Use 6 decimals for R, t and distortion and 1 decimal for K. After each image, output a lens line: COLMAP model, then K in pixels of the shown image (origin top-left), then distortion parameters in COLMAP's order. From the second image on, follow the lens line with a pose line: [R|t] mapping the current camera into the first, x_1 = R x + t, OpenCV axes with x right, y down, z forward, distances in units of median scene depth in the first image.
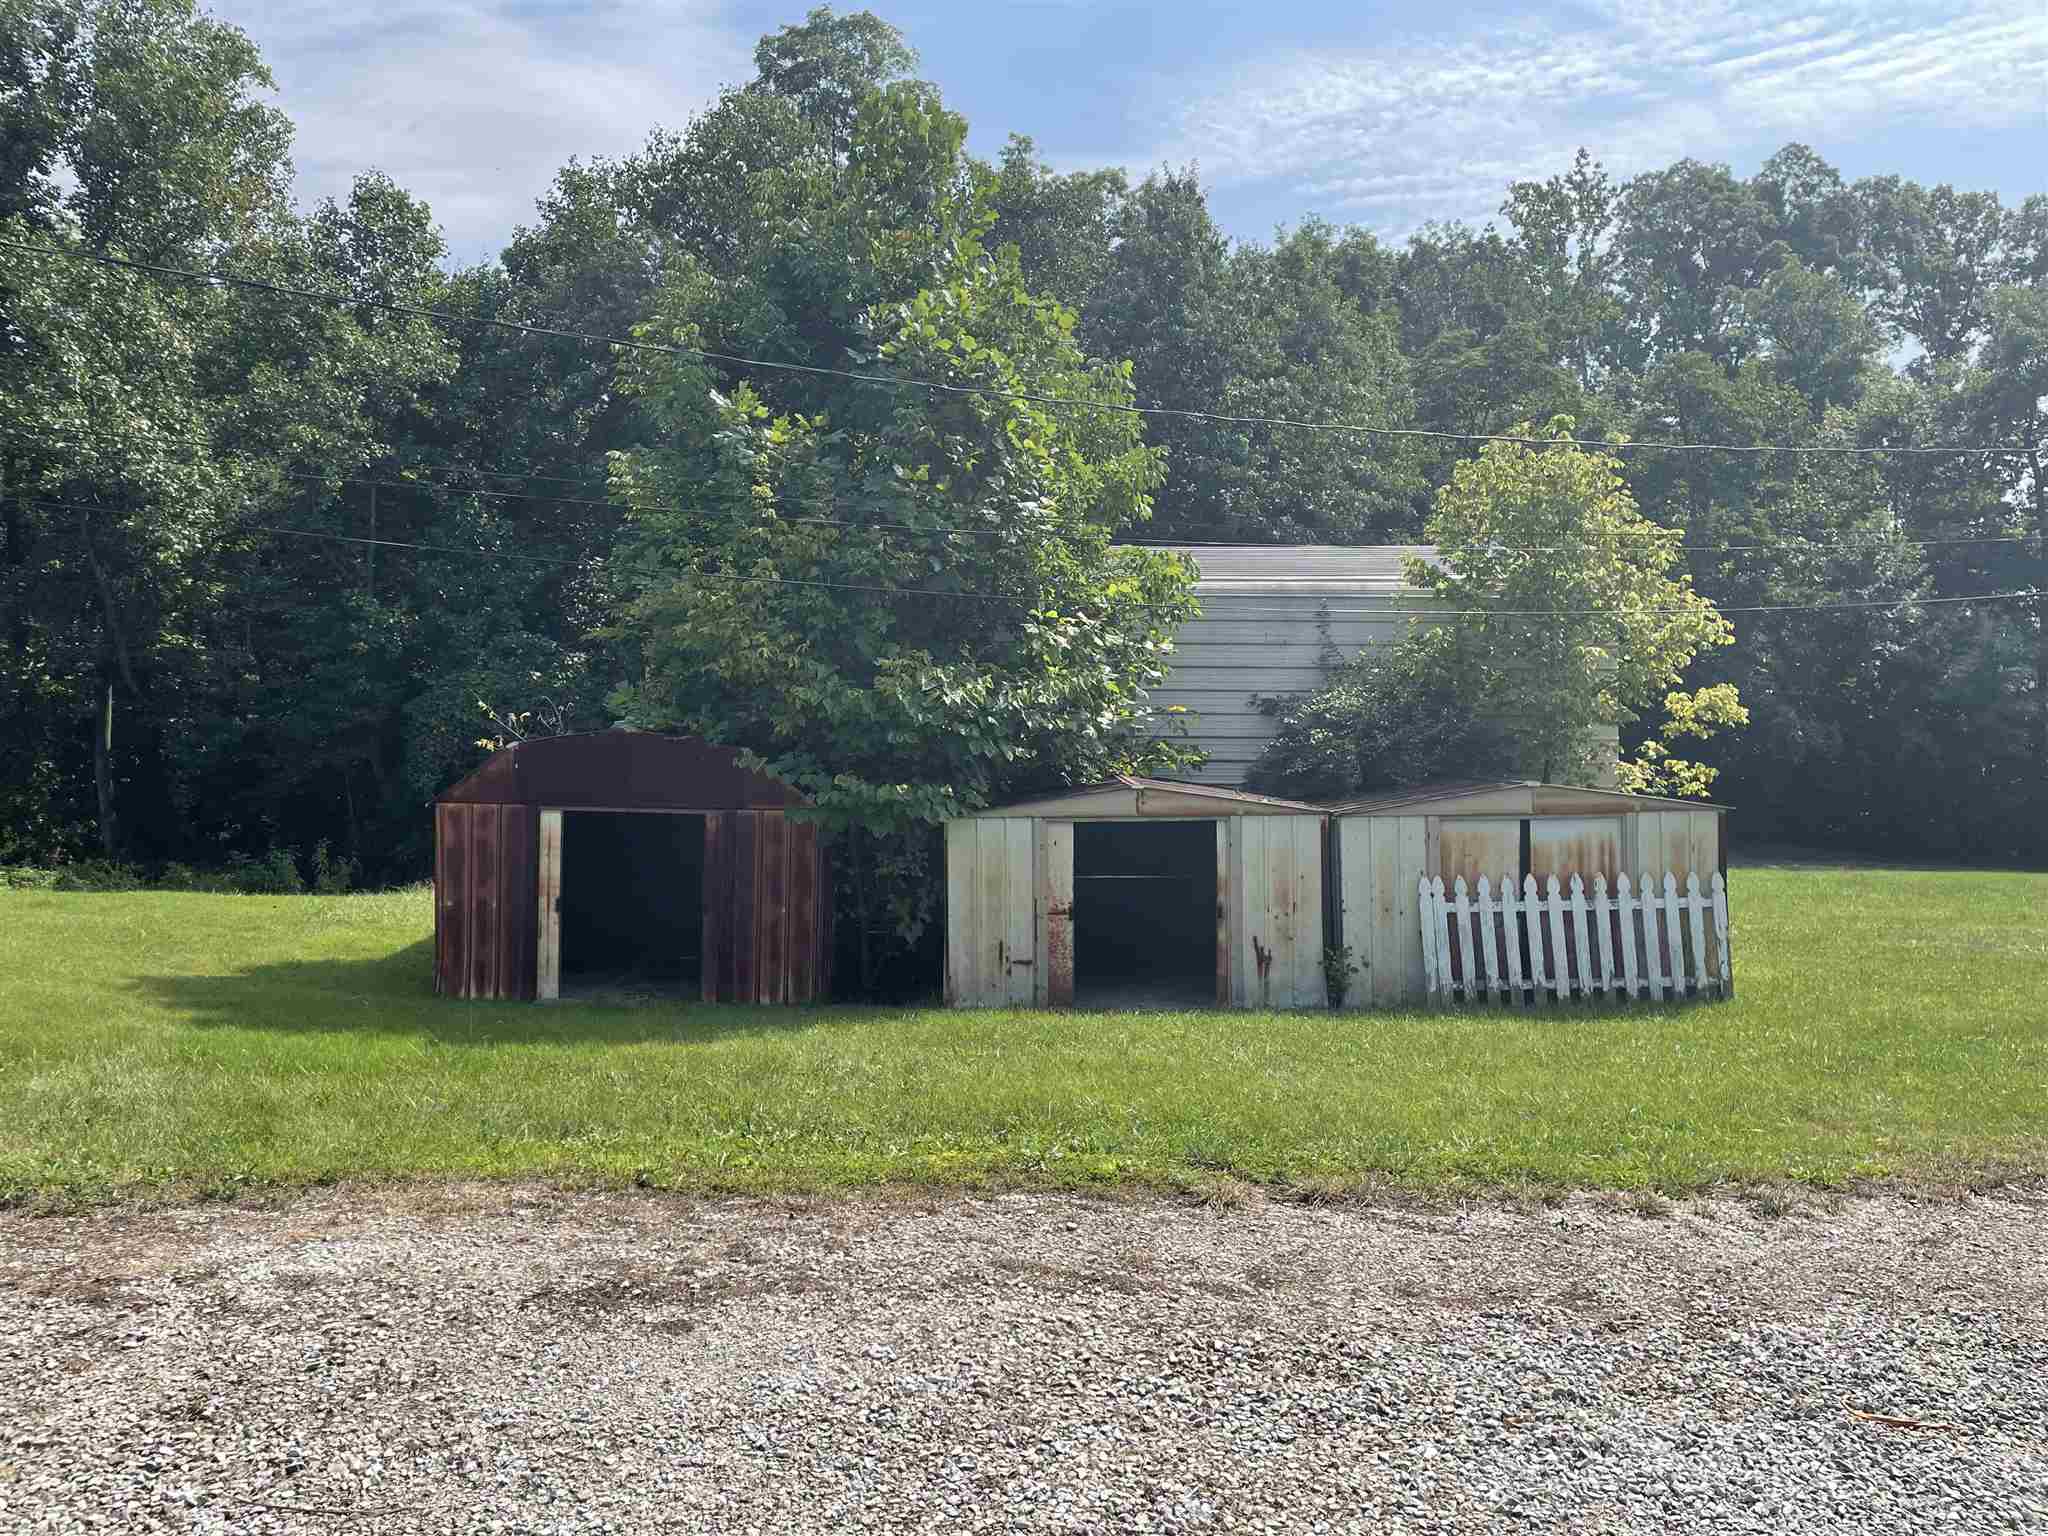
lens RADIAL K [[1539.8, 0, 1022.0], [0, 1539.8, 762.0], [0, 0, 1]] dist [-0.001266, -0.002690]
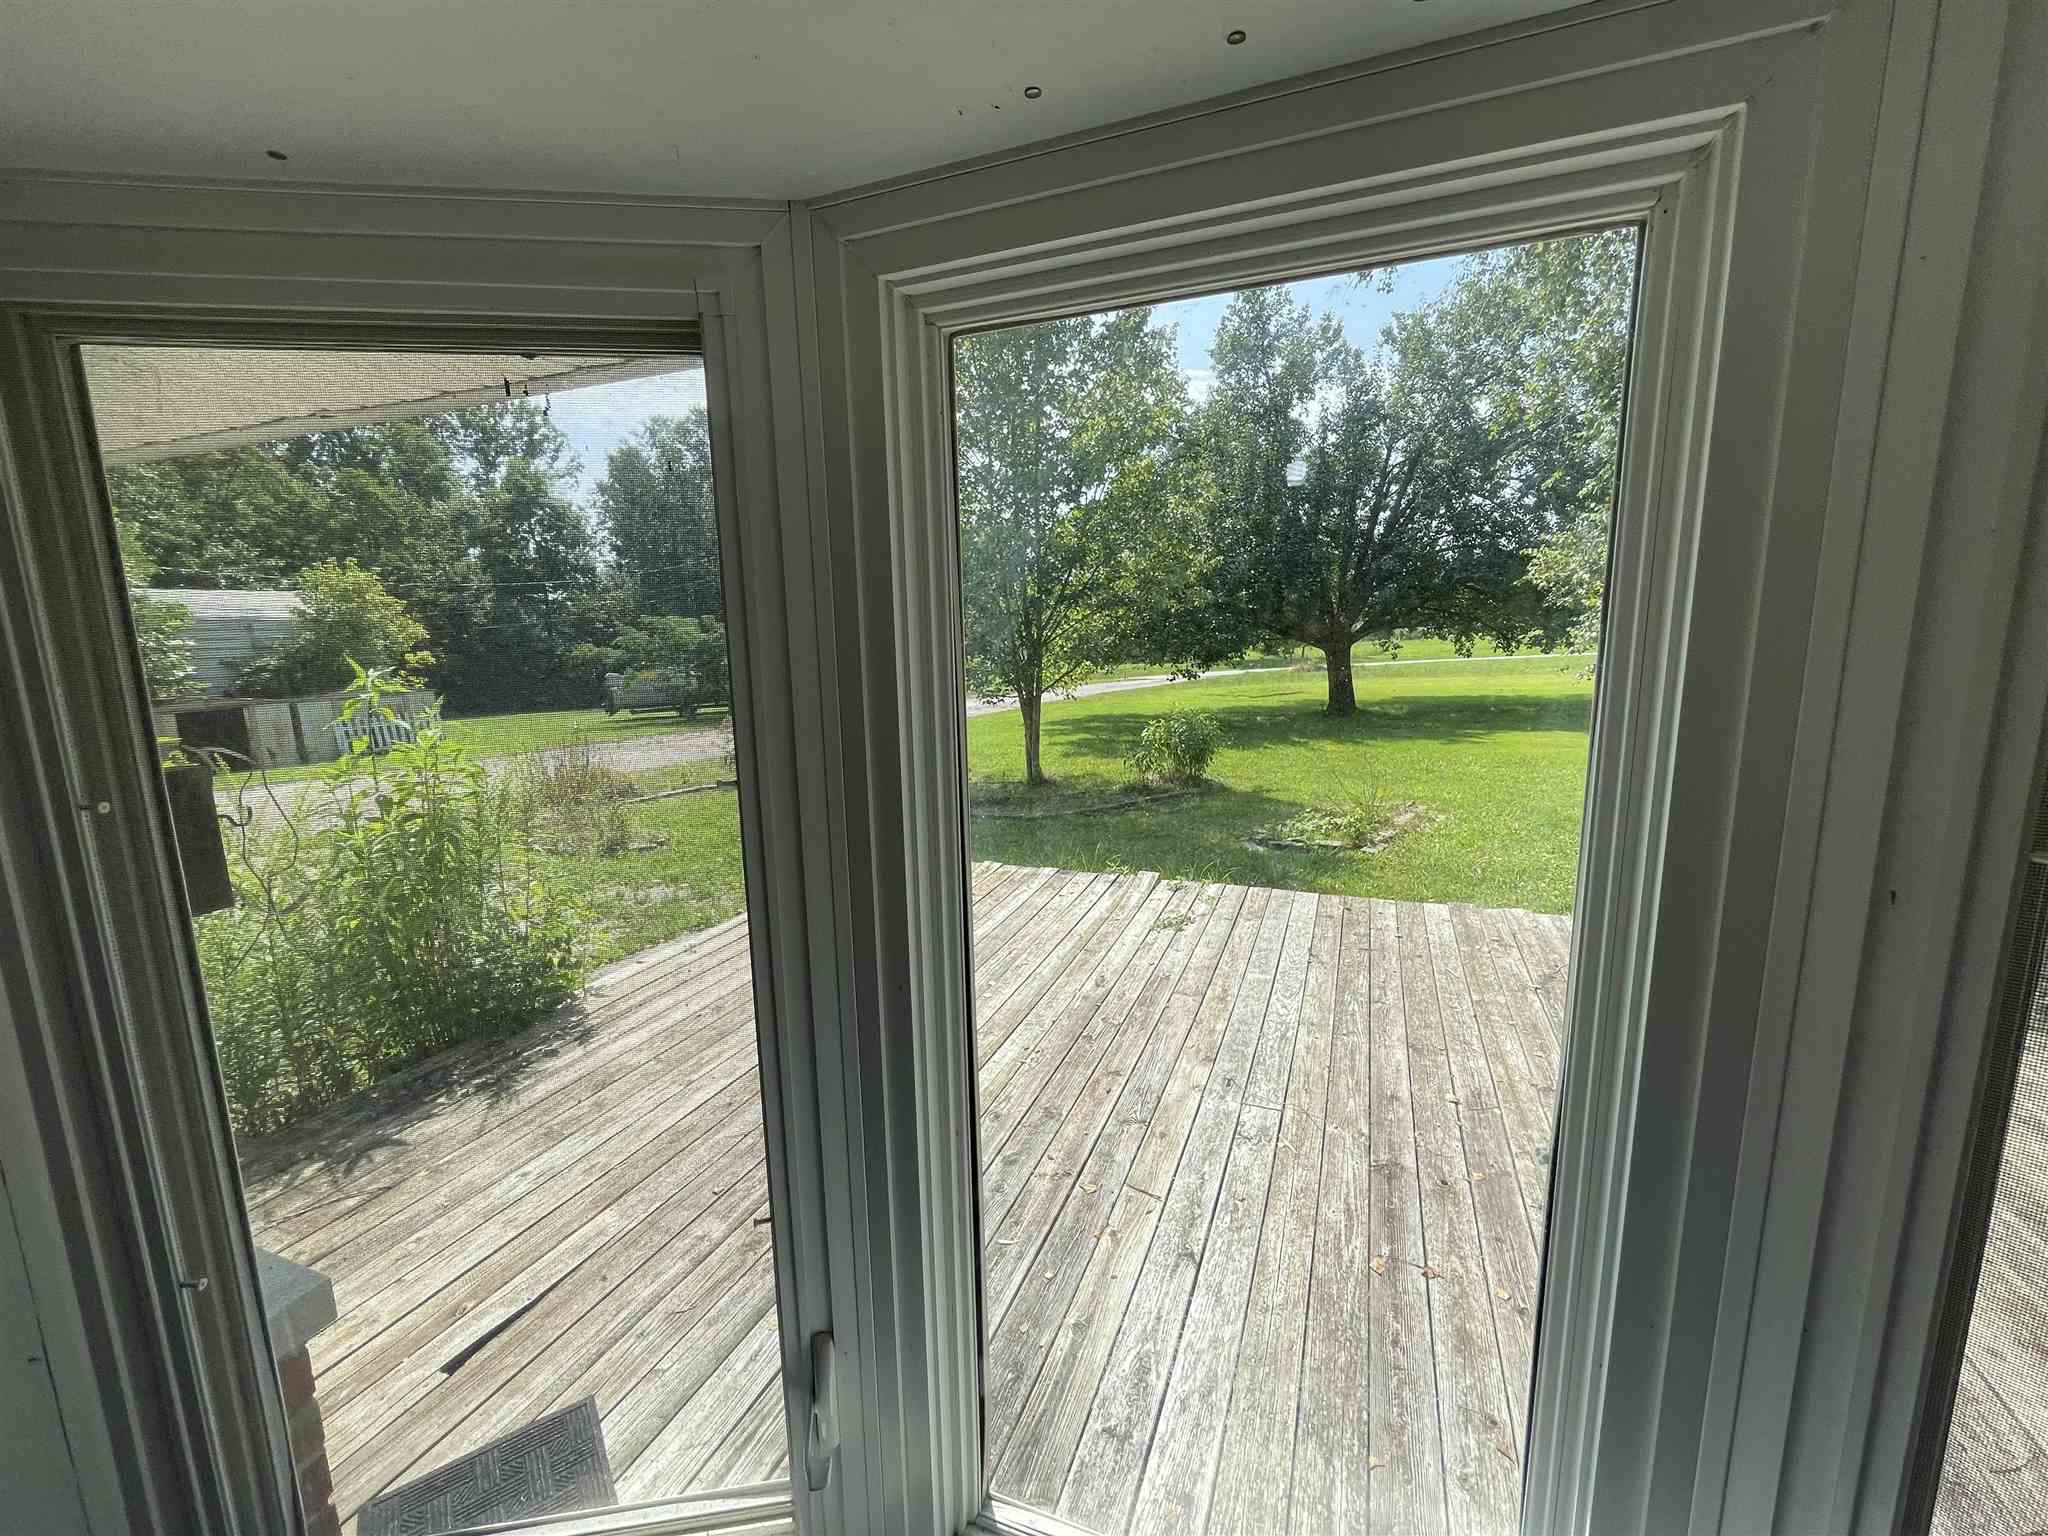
lens RADIAL K [[833.4, 0, 1019.4], [0, 833.4, 767.5], [0, 0, 1]] dist [-0.003474, 0.000200]
pose [[0.472223, -0.150404, 0.868553, -0.431649], [0.046618, 0.988218, 0.145780, -0.006921], [-0.880246, -0.028350, 0.473671, -0.778384]]
